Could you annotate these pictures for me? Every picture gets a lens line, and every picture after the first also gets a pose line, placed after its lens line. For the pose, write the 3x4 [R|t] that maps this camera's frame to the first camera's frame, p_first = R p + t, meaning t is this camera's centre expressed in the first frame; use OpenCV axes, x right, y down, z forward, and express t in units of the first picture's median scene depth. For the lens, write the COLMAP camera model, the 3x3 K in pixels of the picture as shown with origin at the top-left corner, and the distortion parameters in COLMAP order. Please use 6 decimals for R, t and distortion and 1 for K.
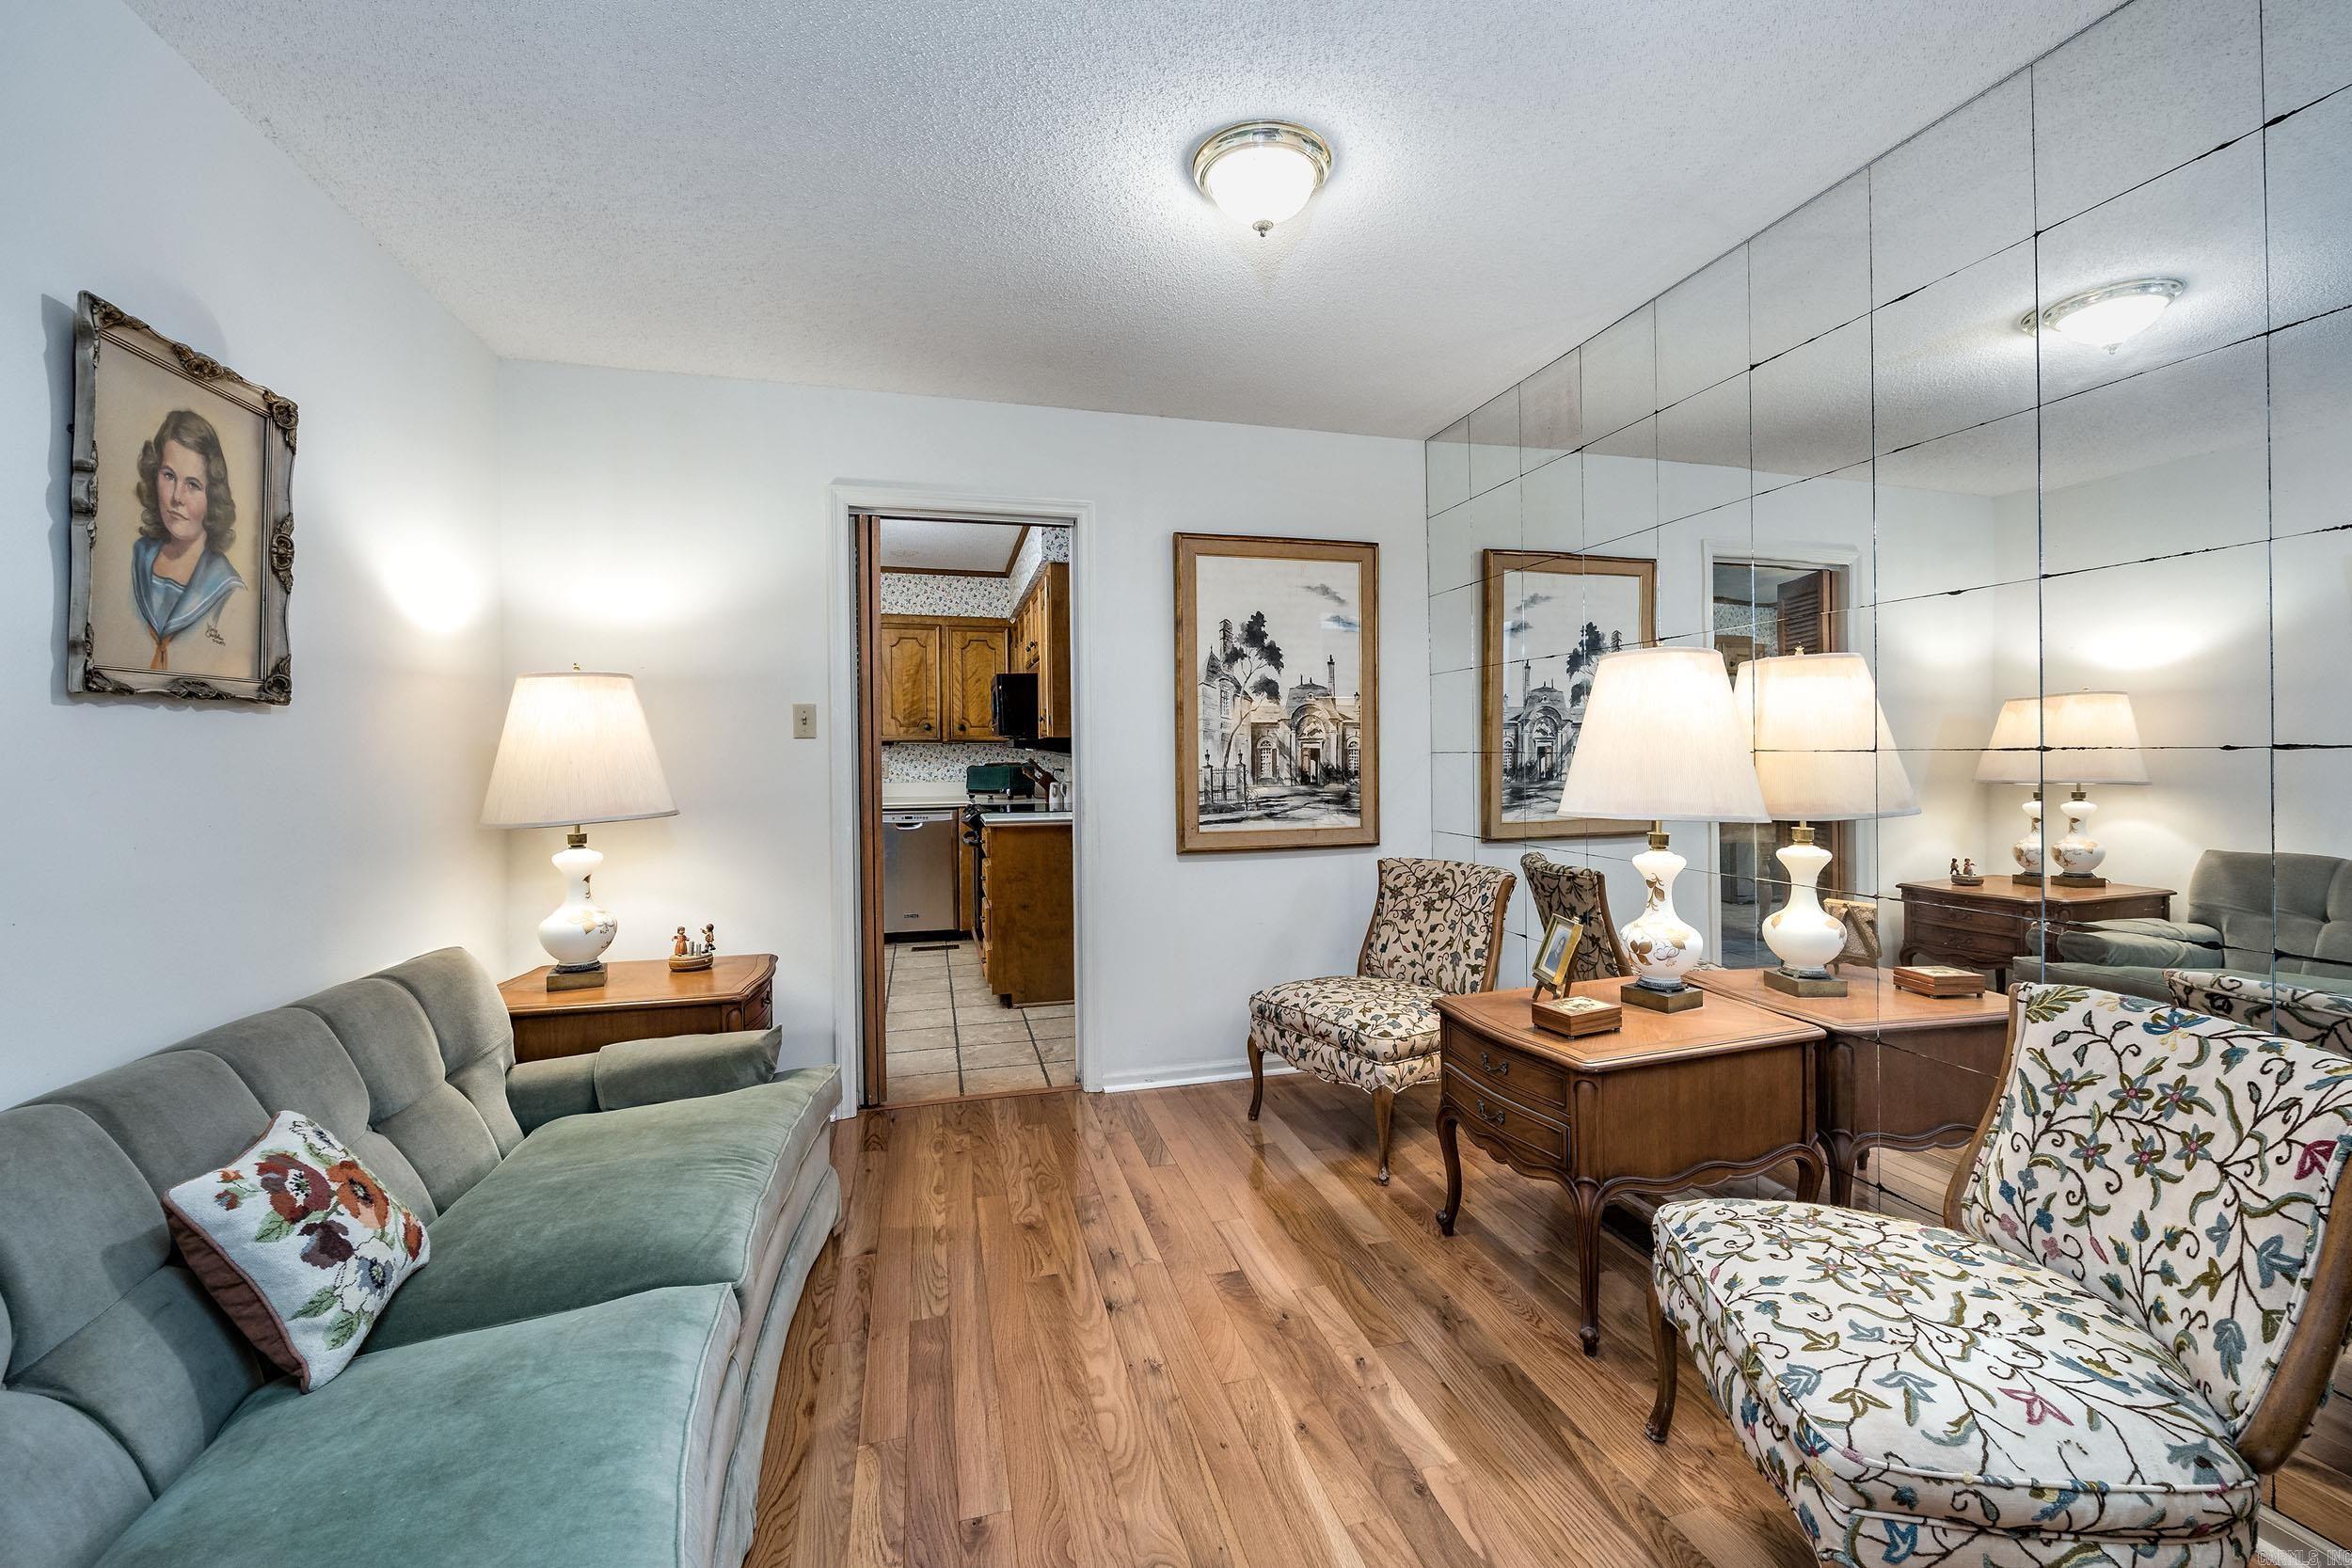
lens RADIAL K [[970.9, 0, 1168.0], [0, 970.9, 731.0], [0, 0, 1]] dist [0.000574, -0.000454]
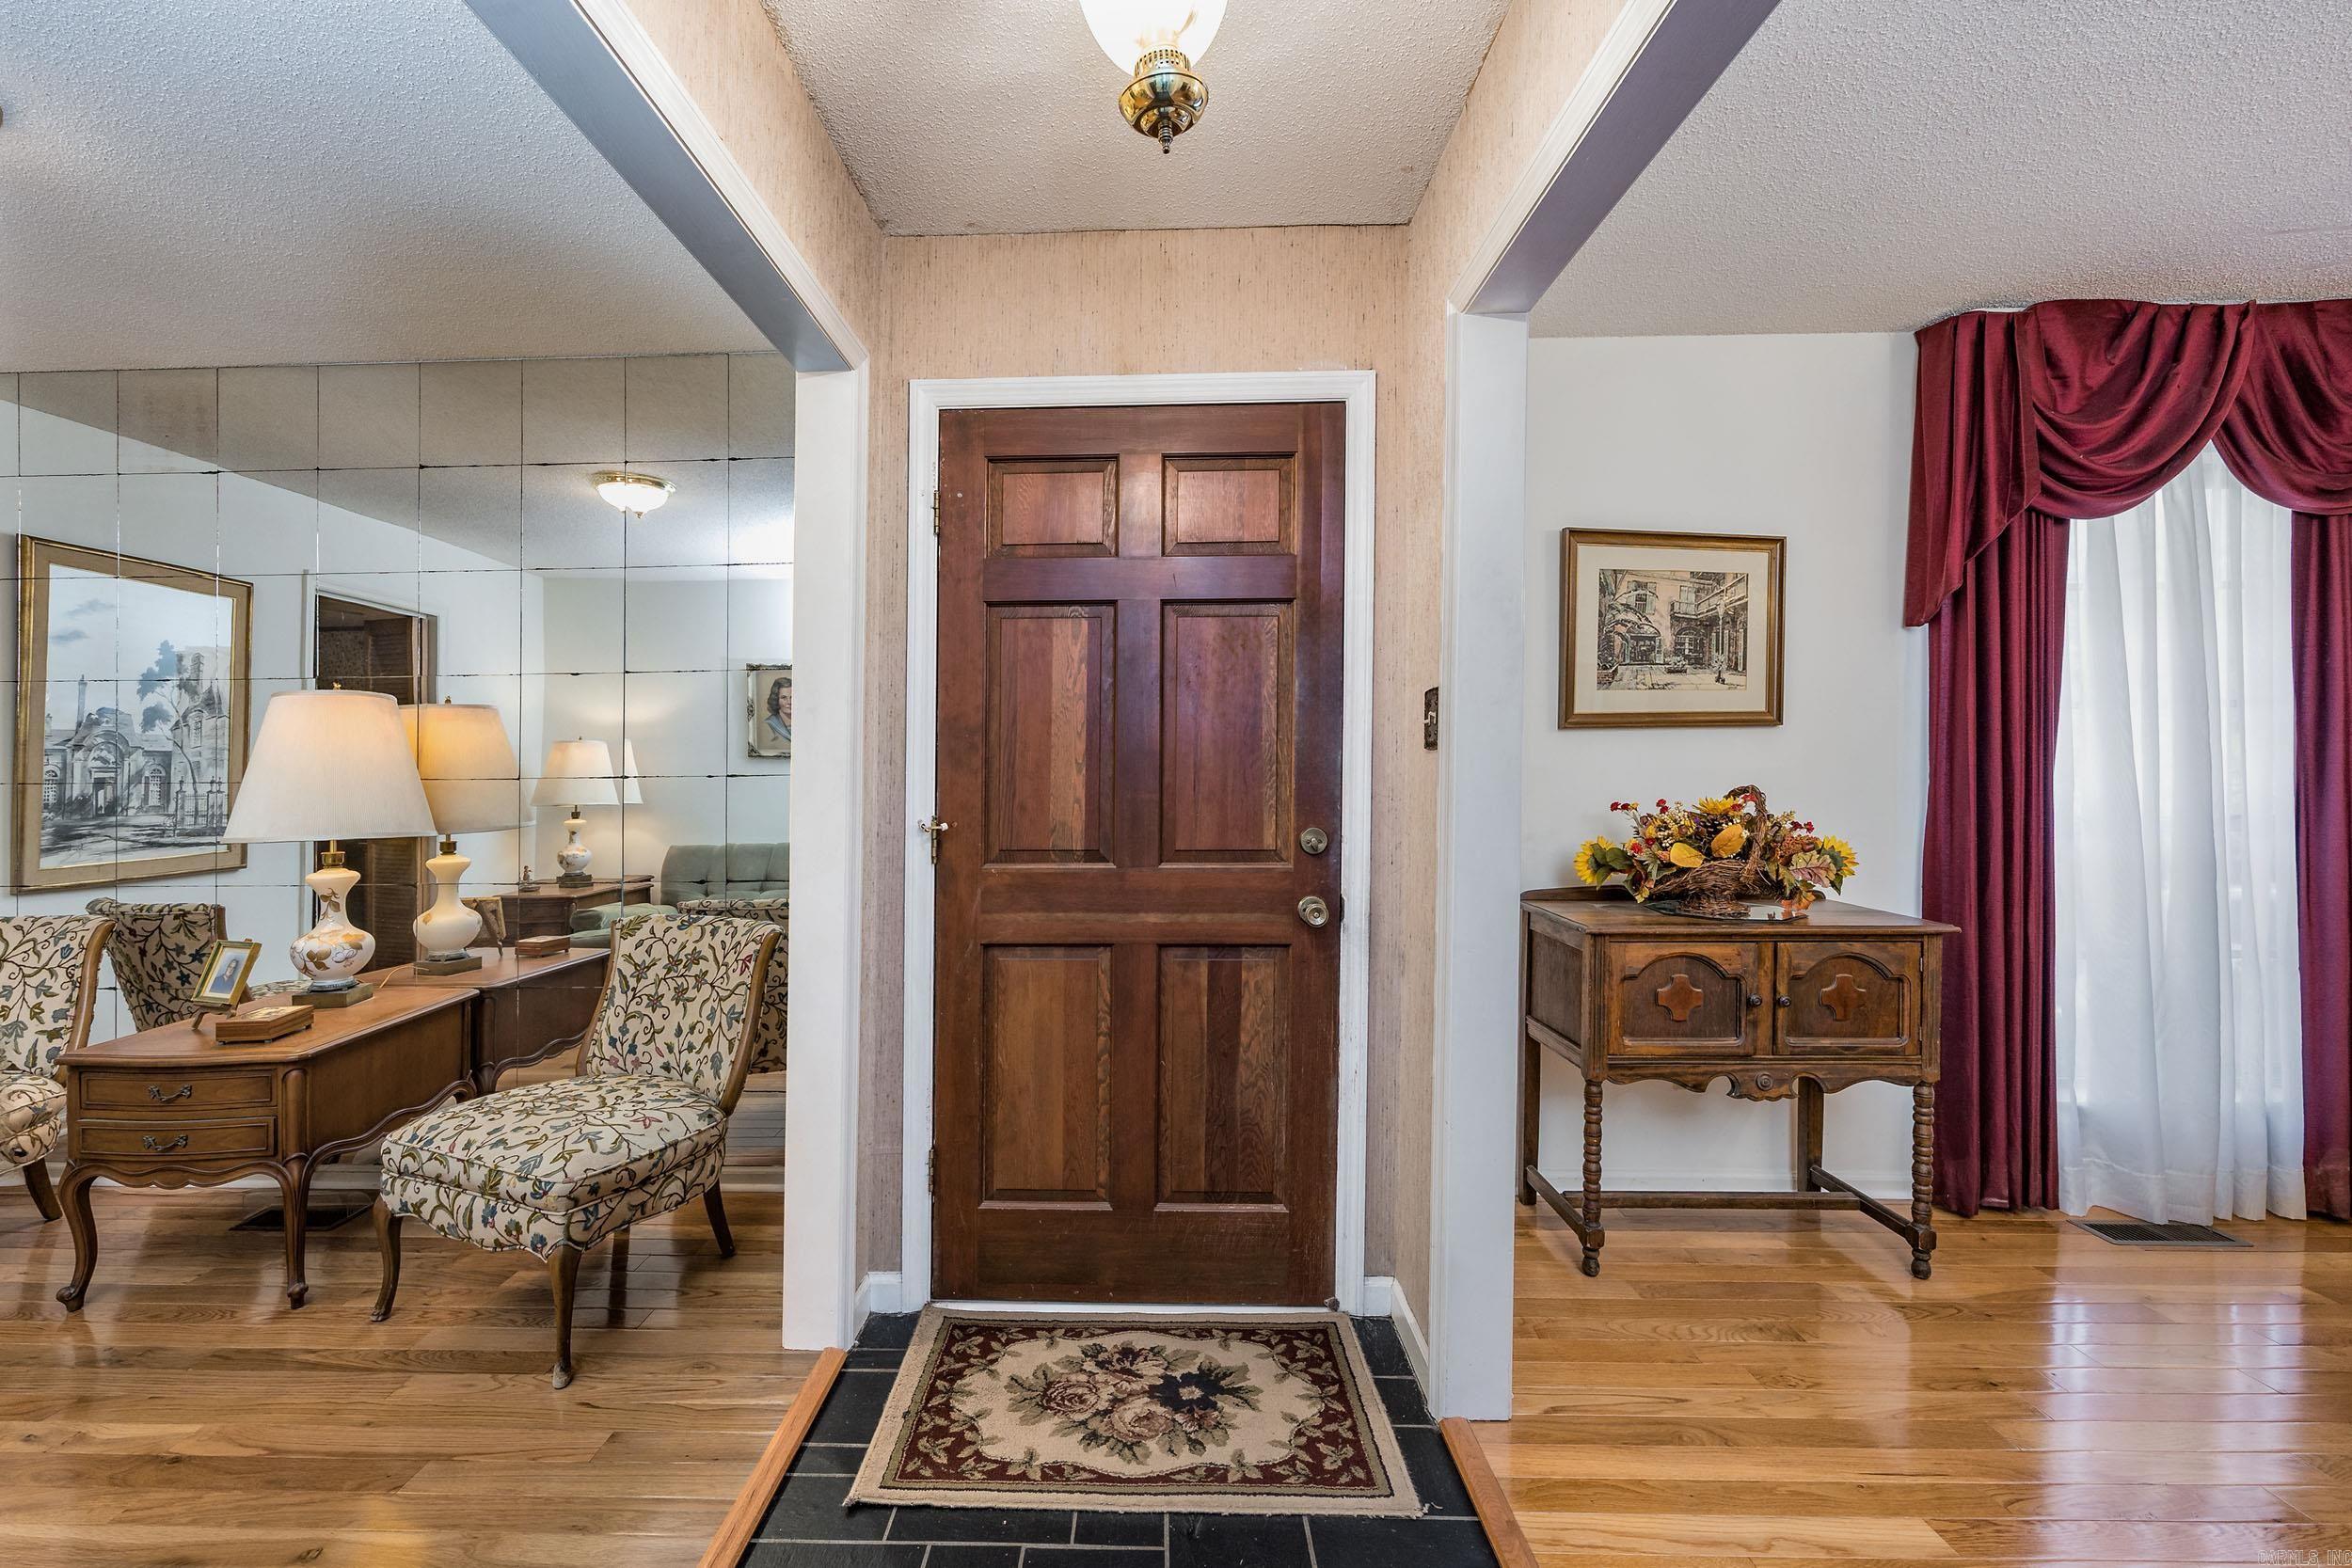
lens RADIAL K [[1000.7, 0, 1139.2], [0, 1000.7, 779.5], [0, 0, 1]] dist [0.004622, 0.000365]
pose [[0.286537, -0.001522, 0.958068, -0.554549], [-0.013821, 0.999888, 0.005722, 0.001008], [-0.957969, -0.014881, 0.286484, -0.372632]]
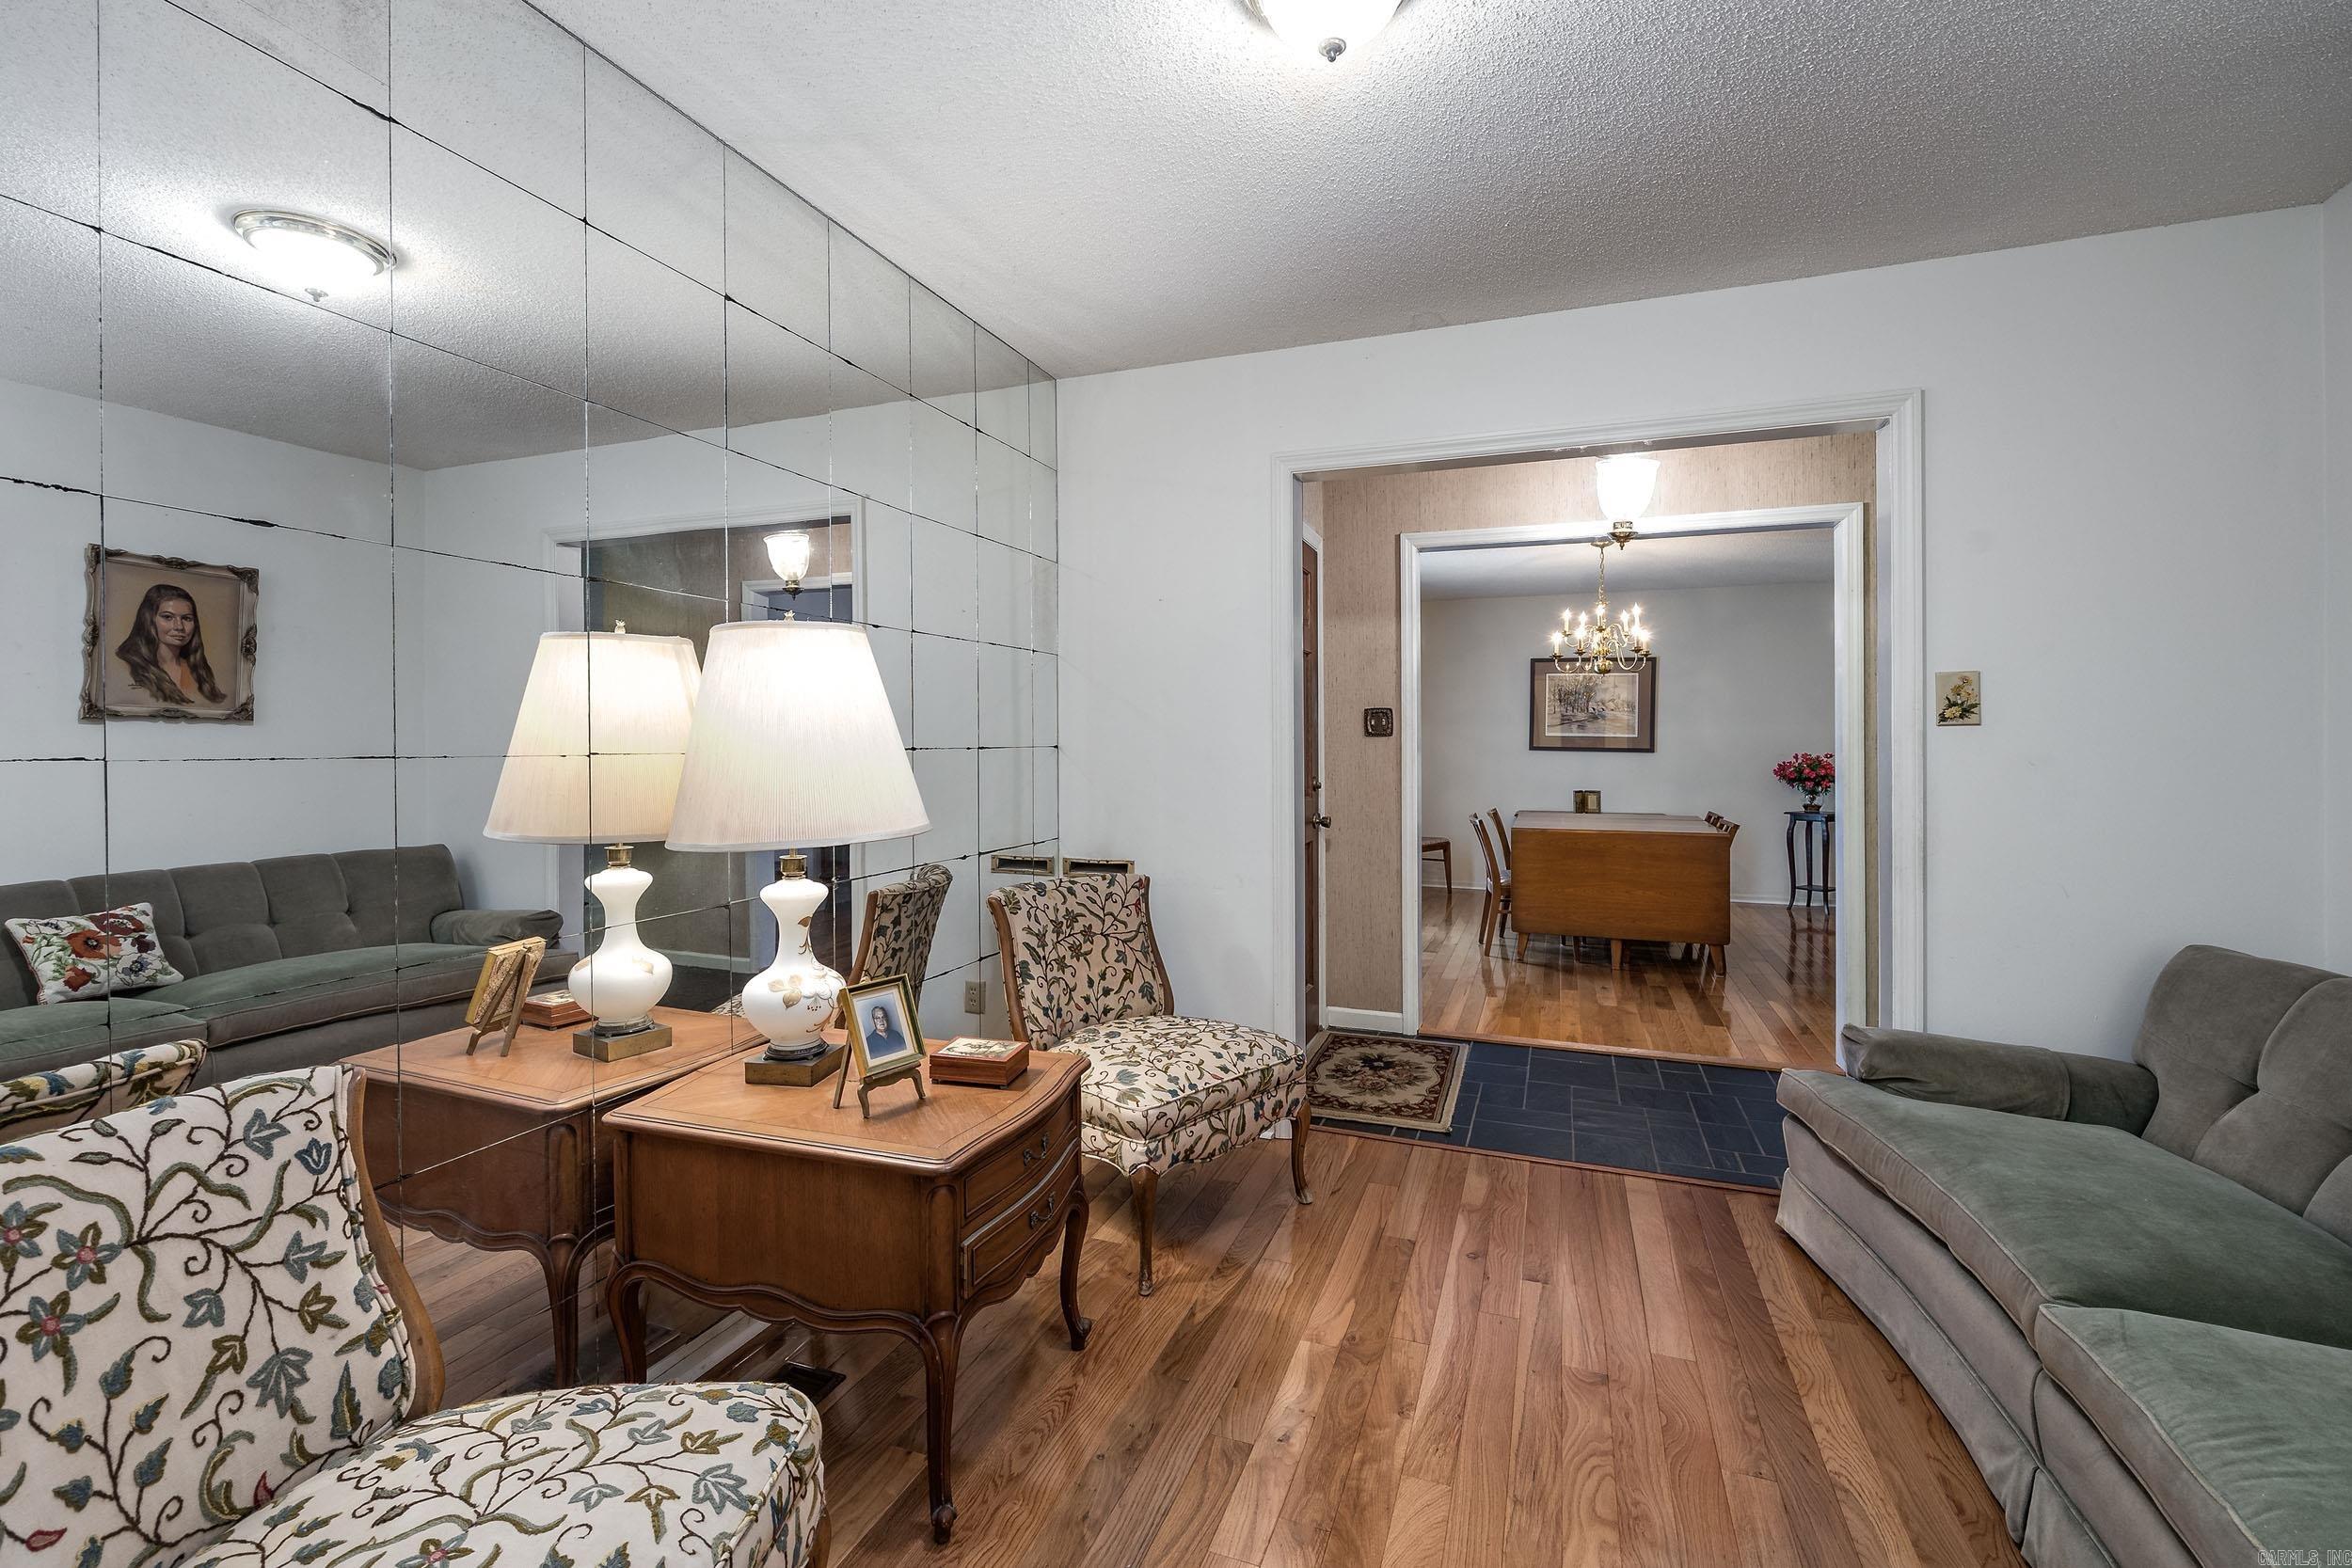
lens RADIAL K [[970.2, 0, 1157.3], [0, 970.2, 763.9], [0, 0, 1]] dist [0.001434, 0.000085]
pose [[-0.797257, 0.003489, 0.603630, -0.315567], [0.001669, 0.999992, -0.003576, 0.055977], [-0.603638, -0.001844, -0.797256, 2.332515]]
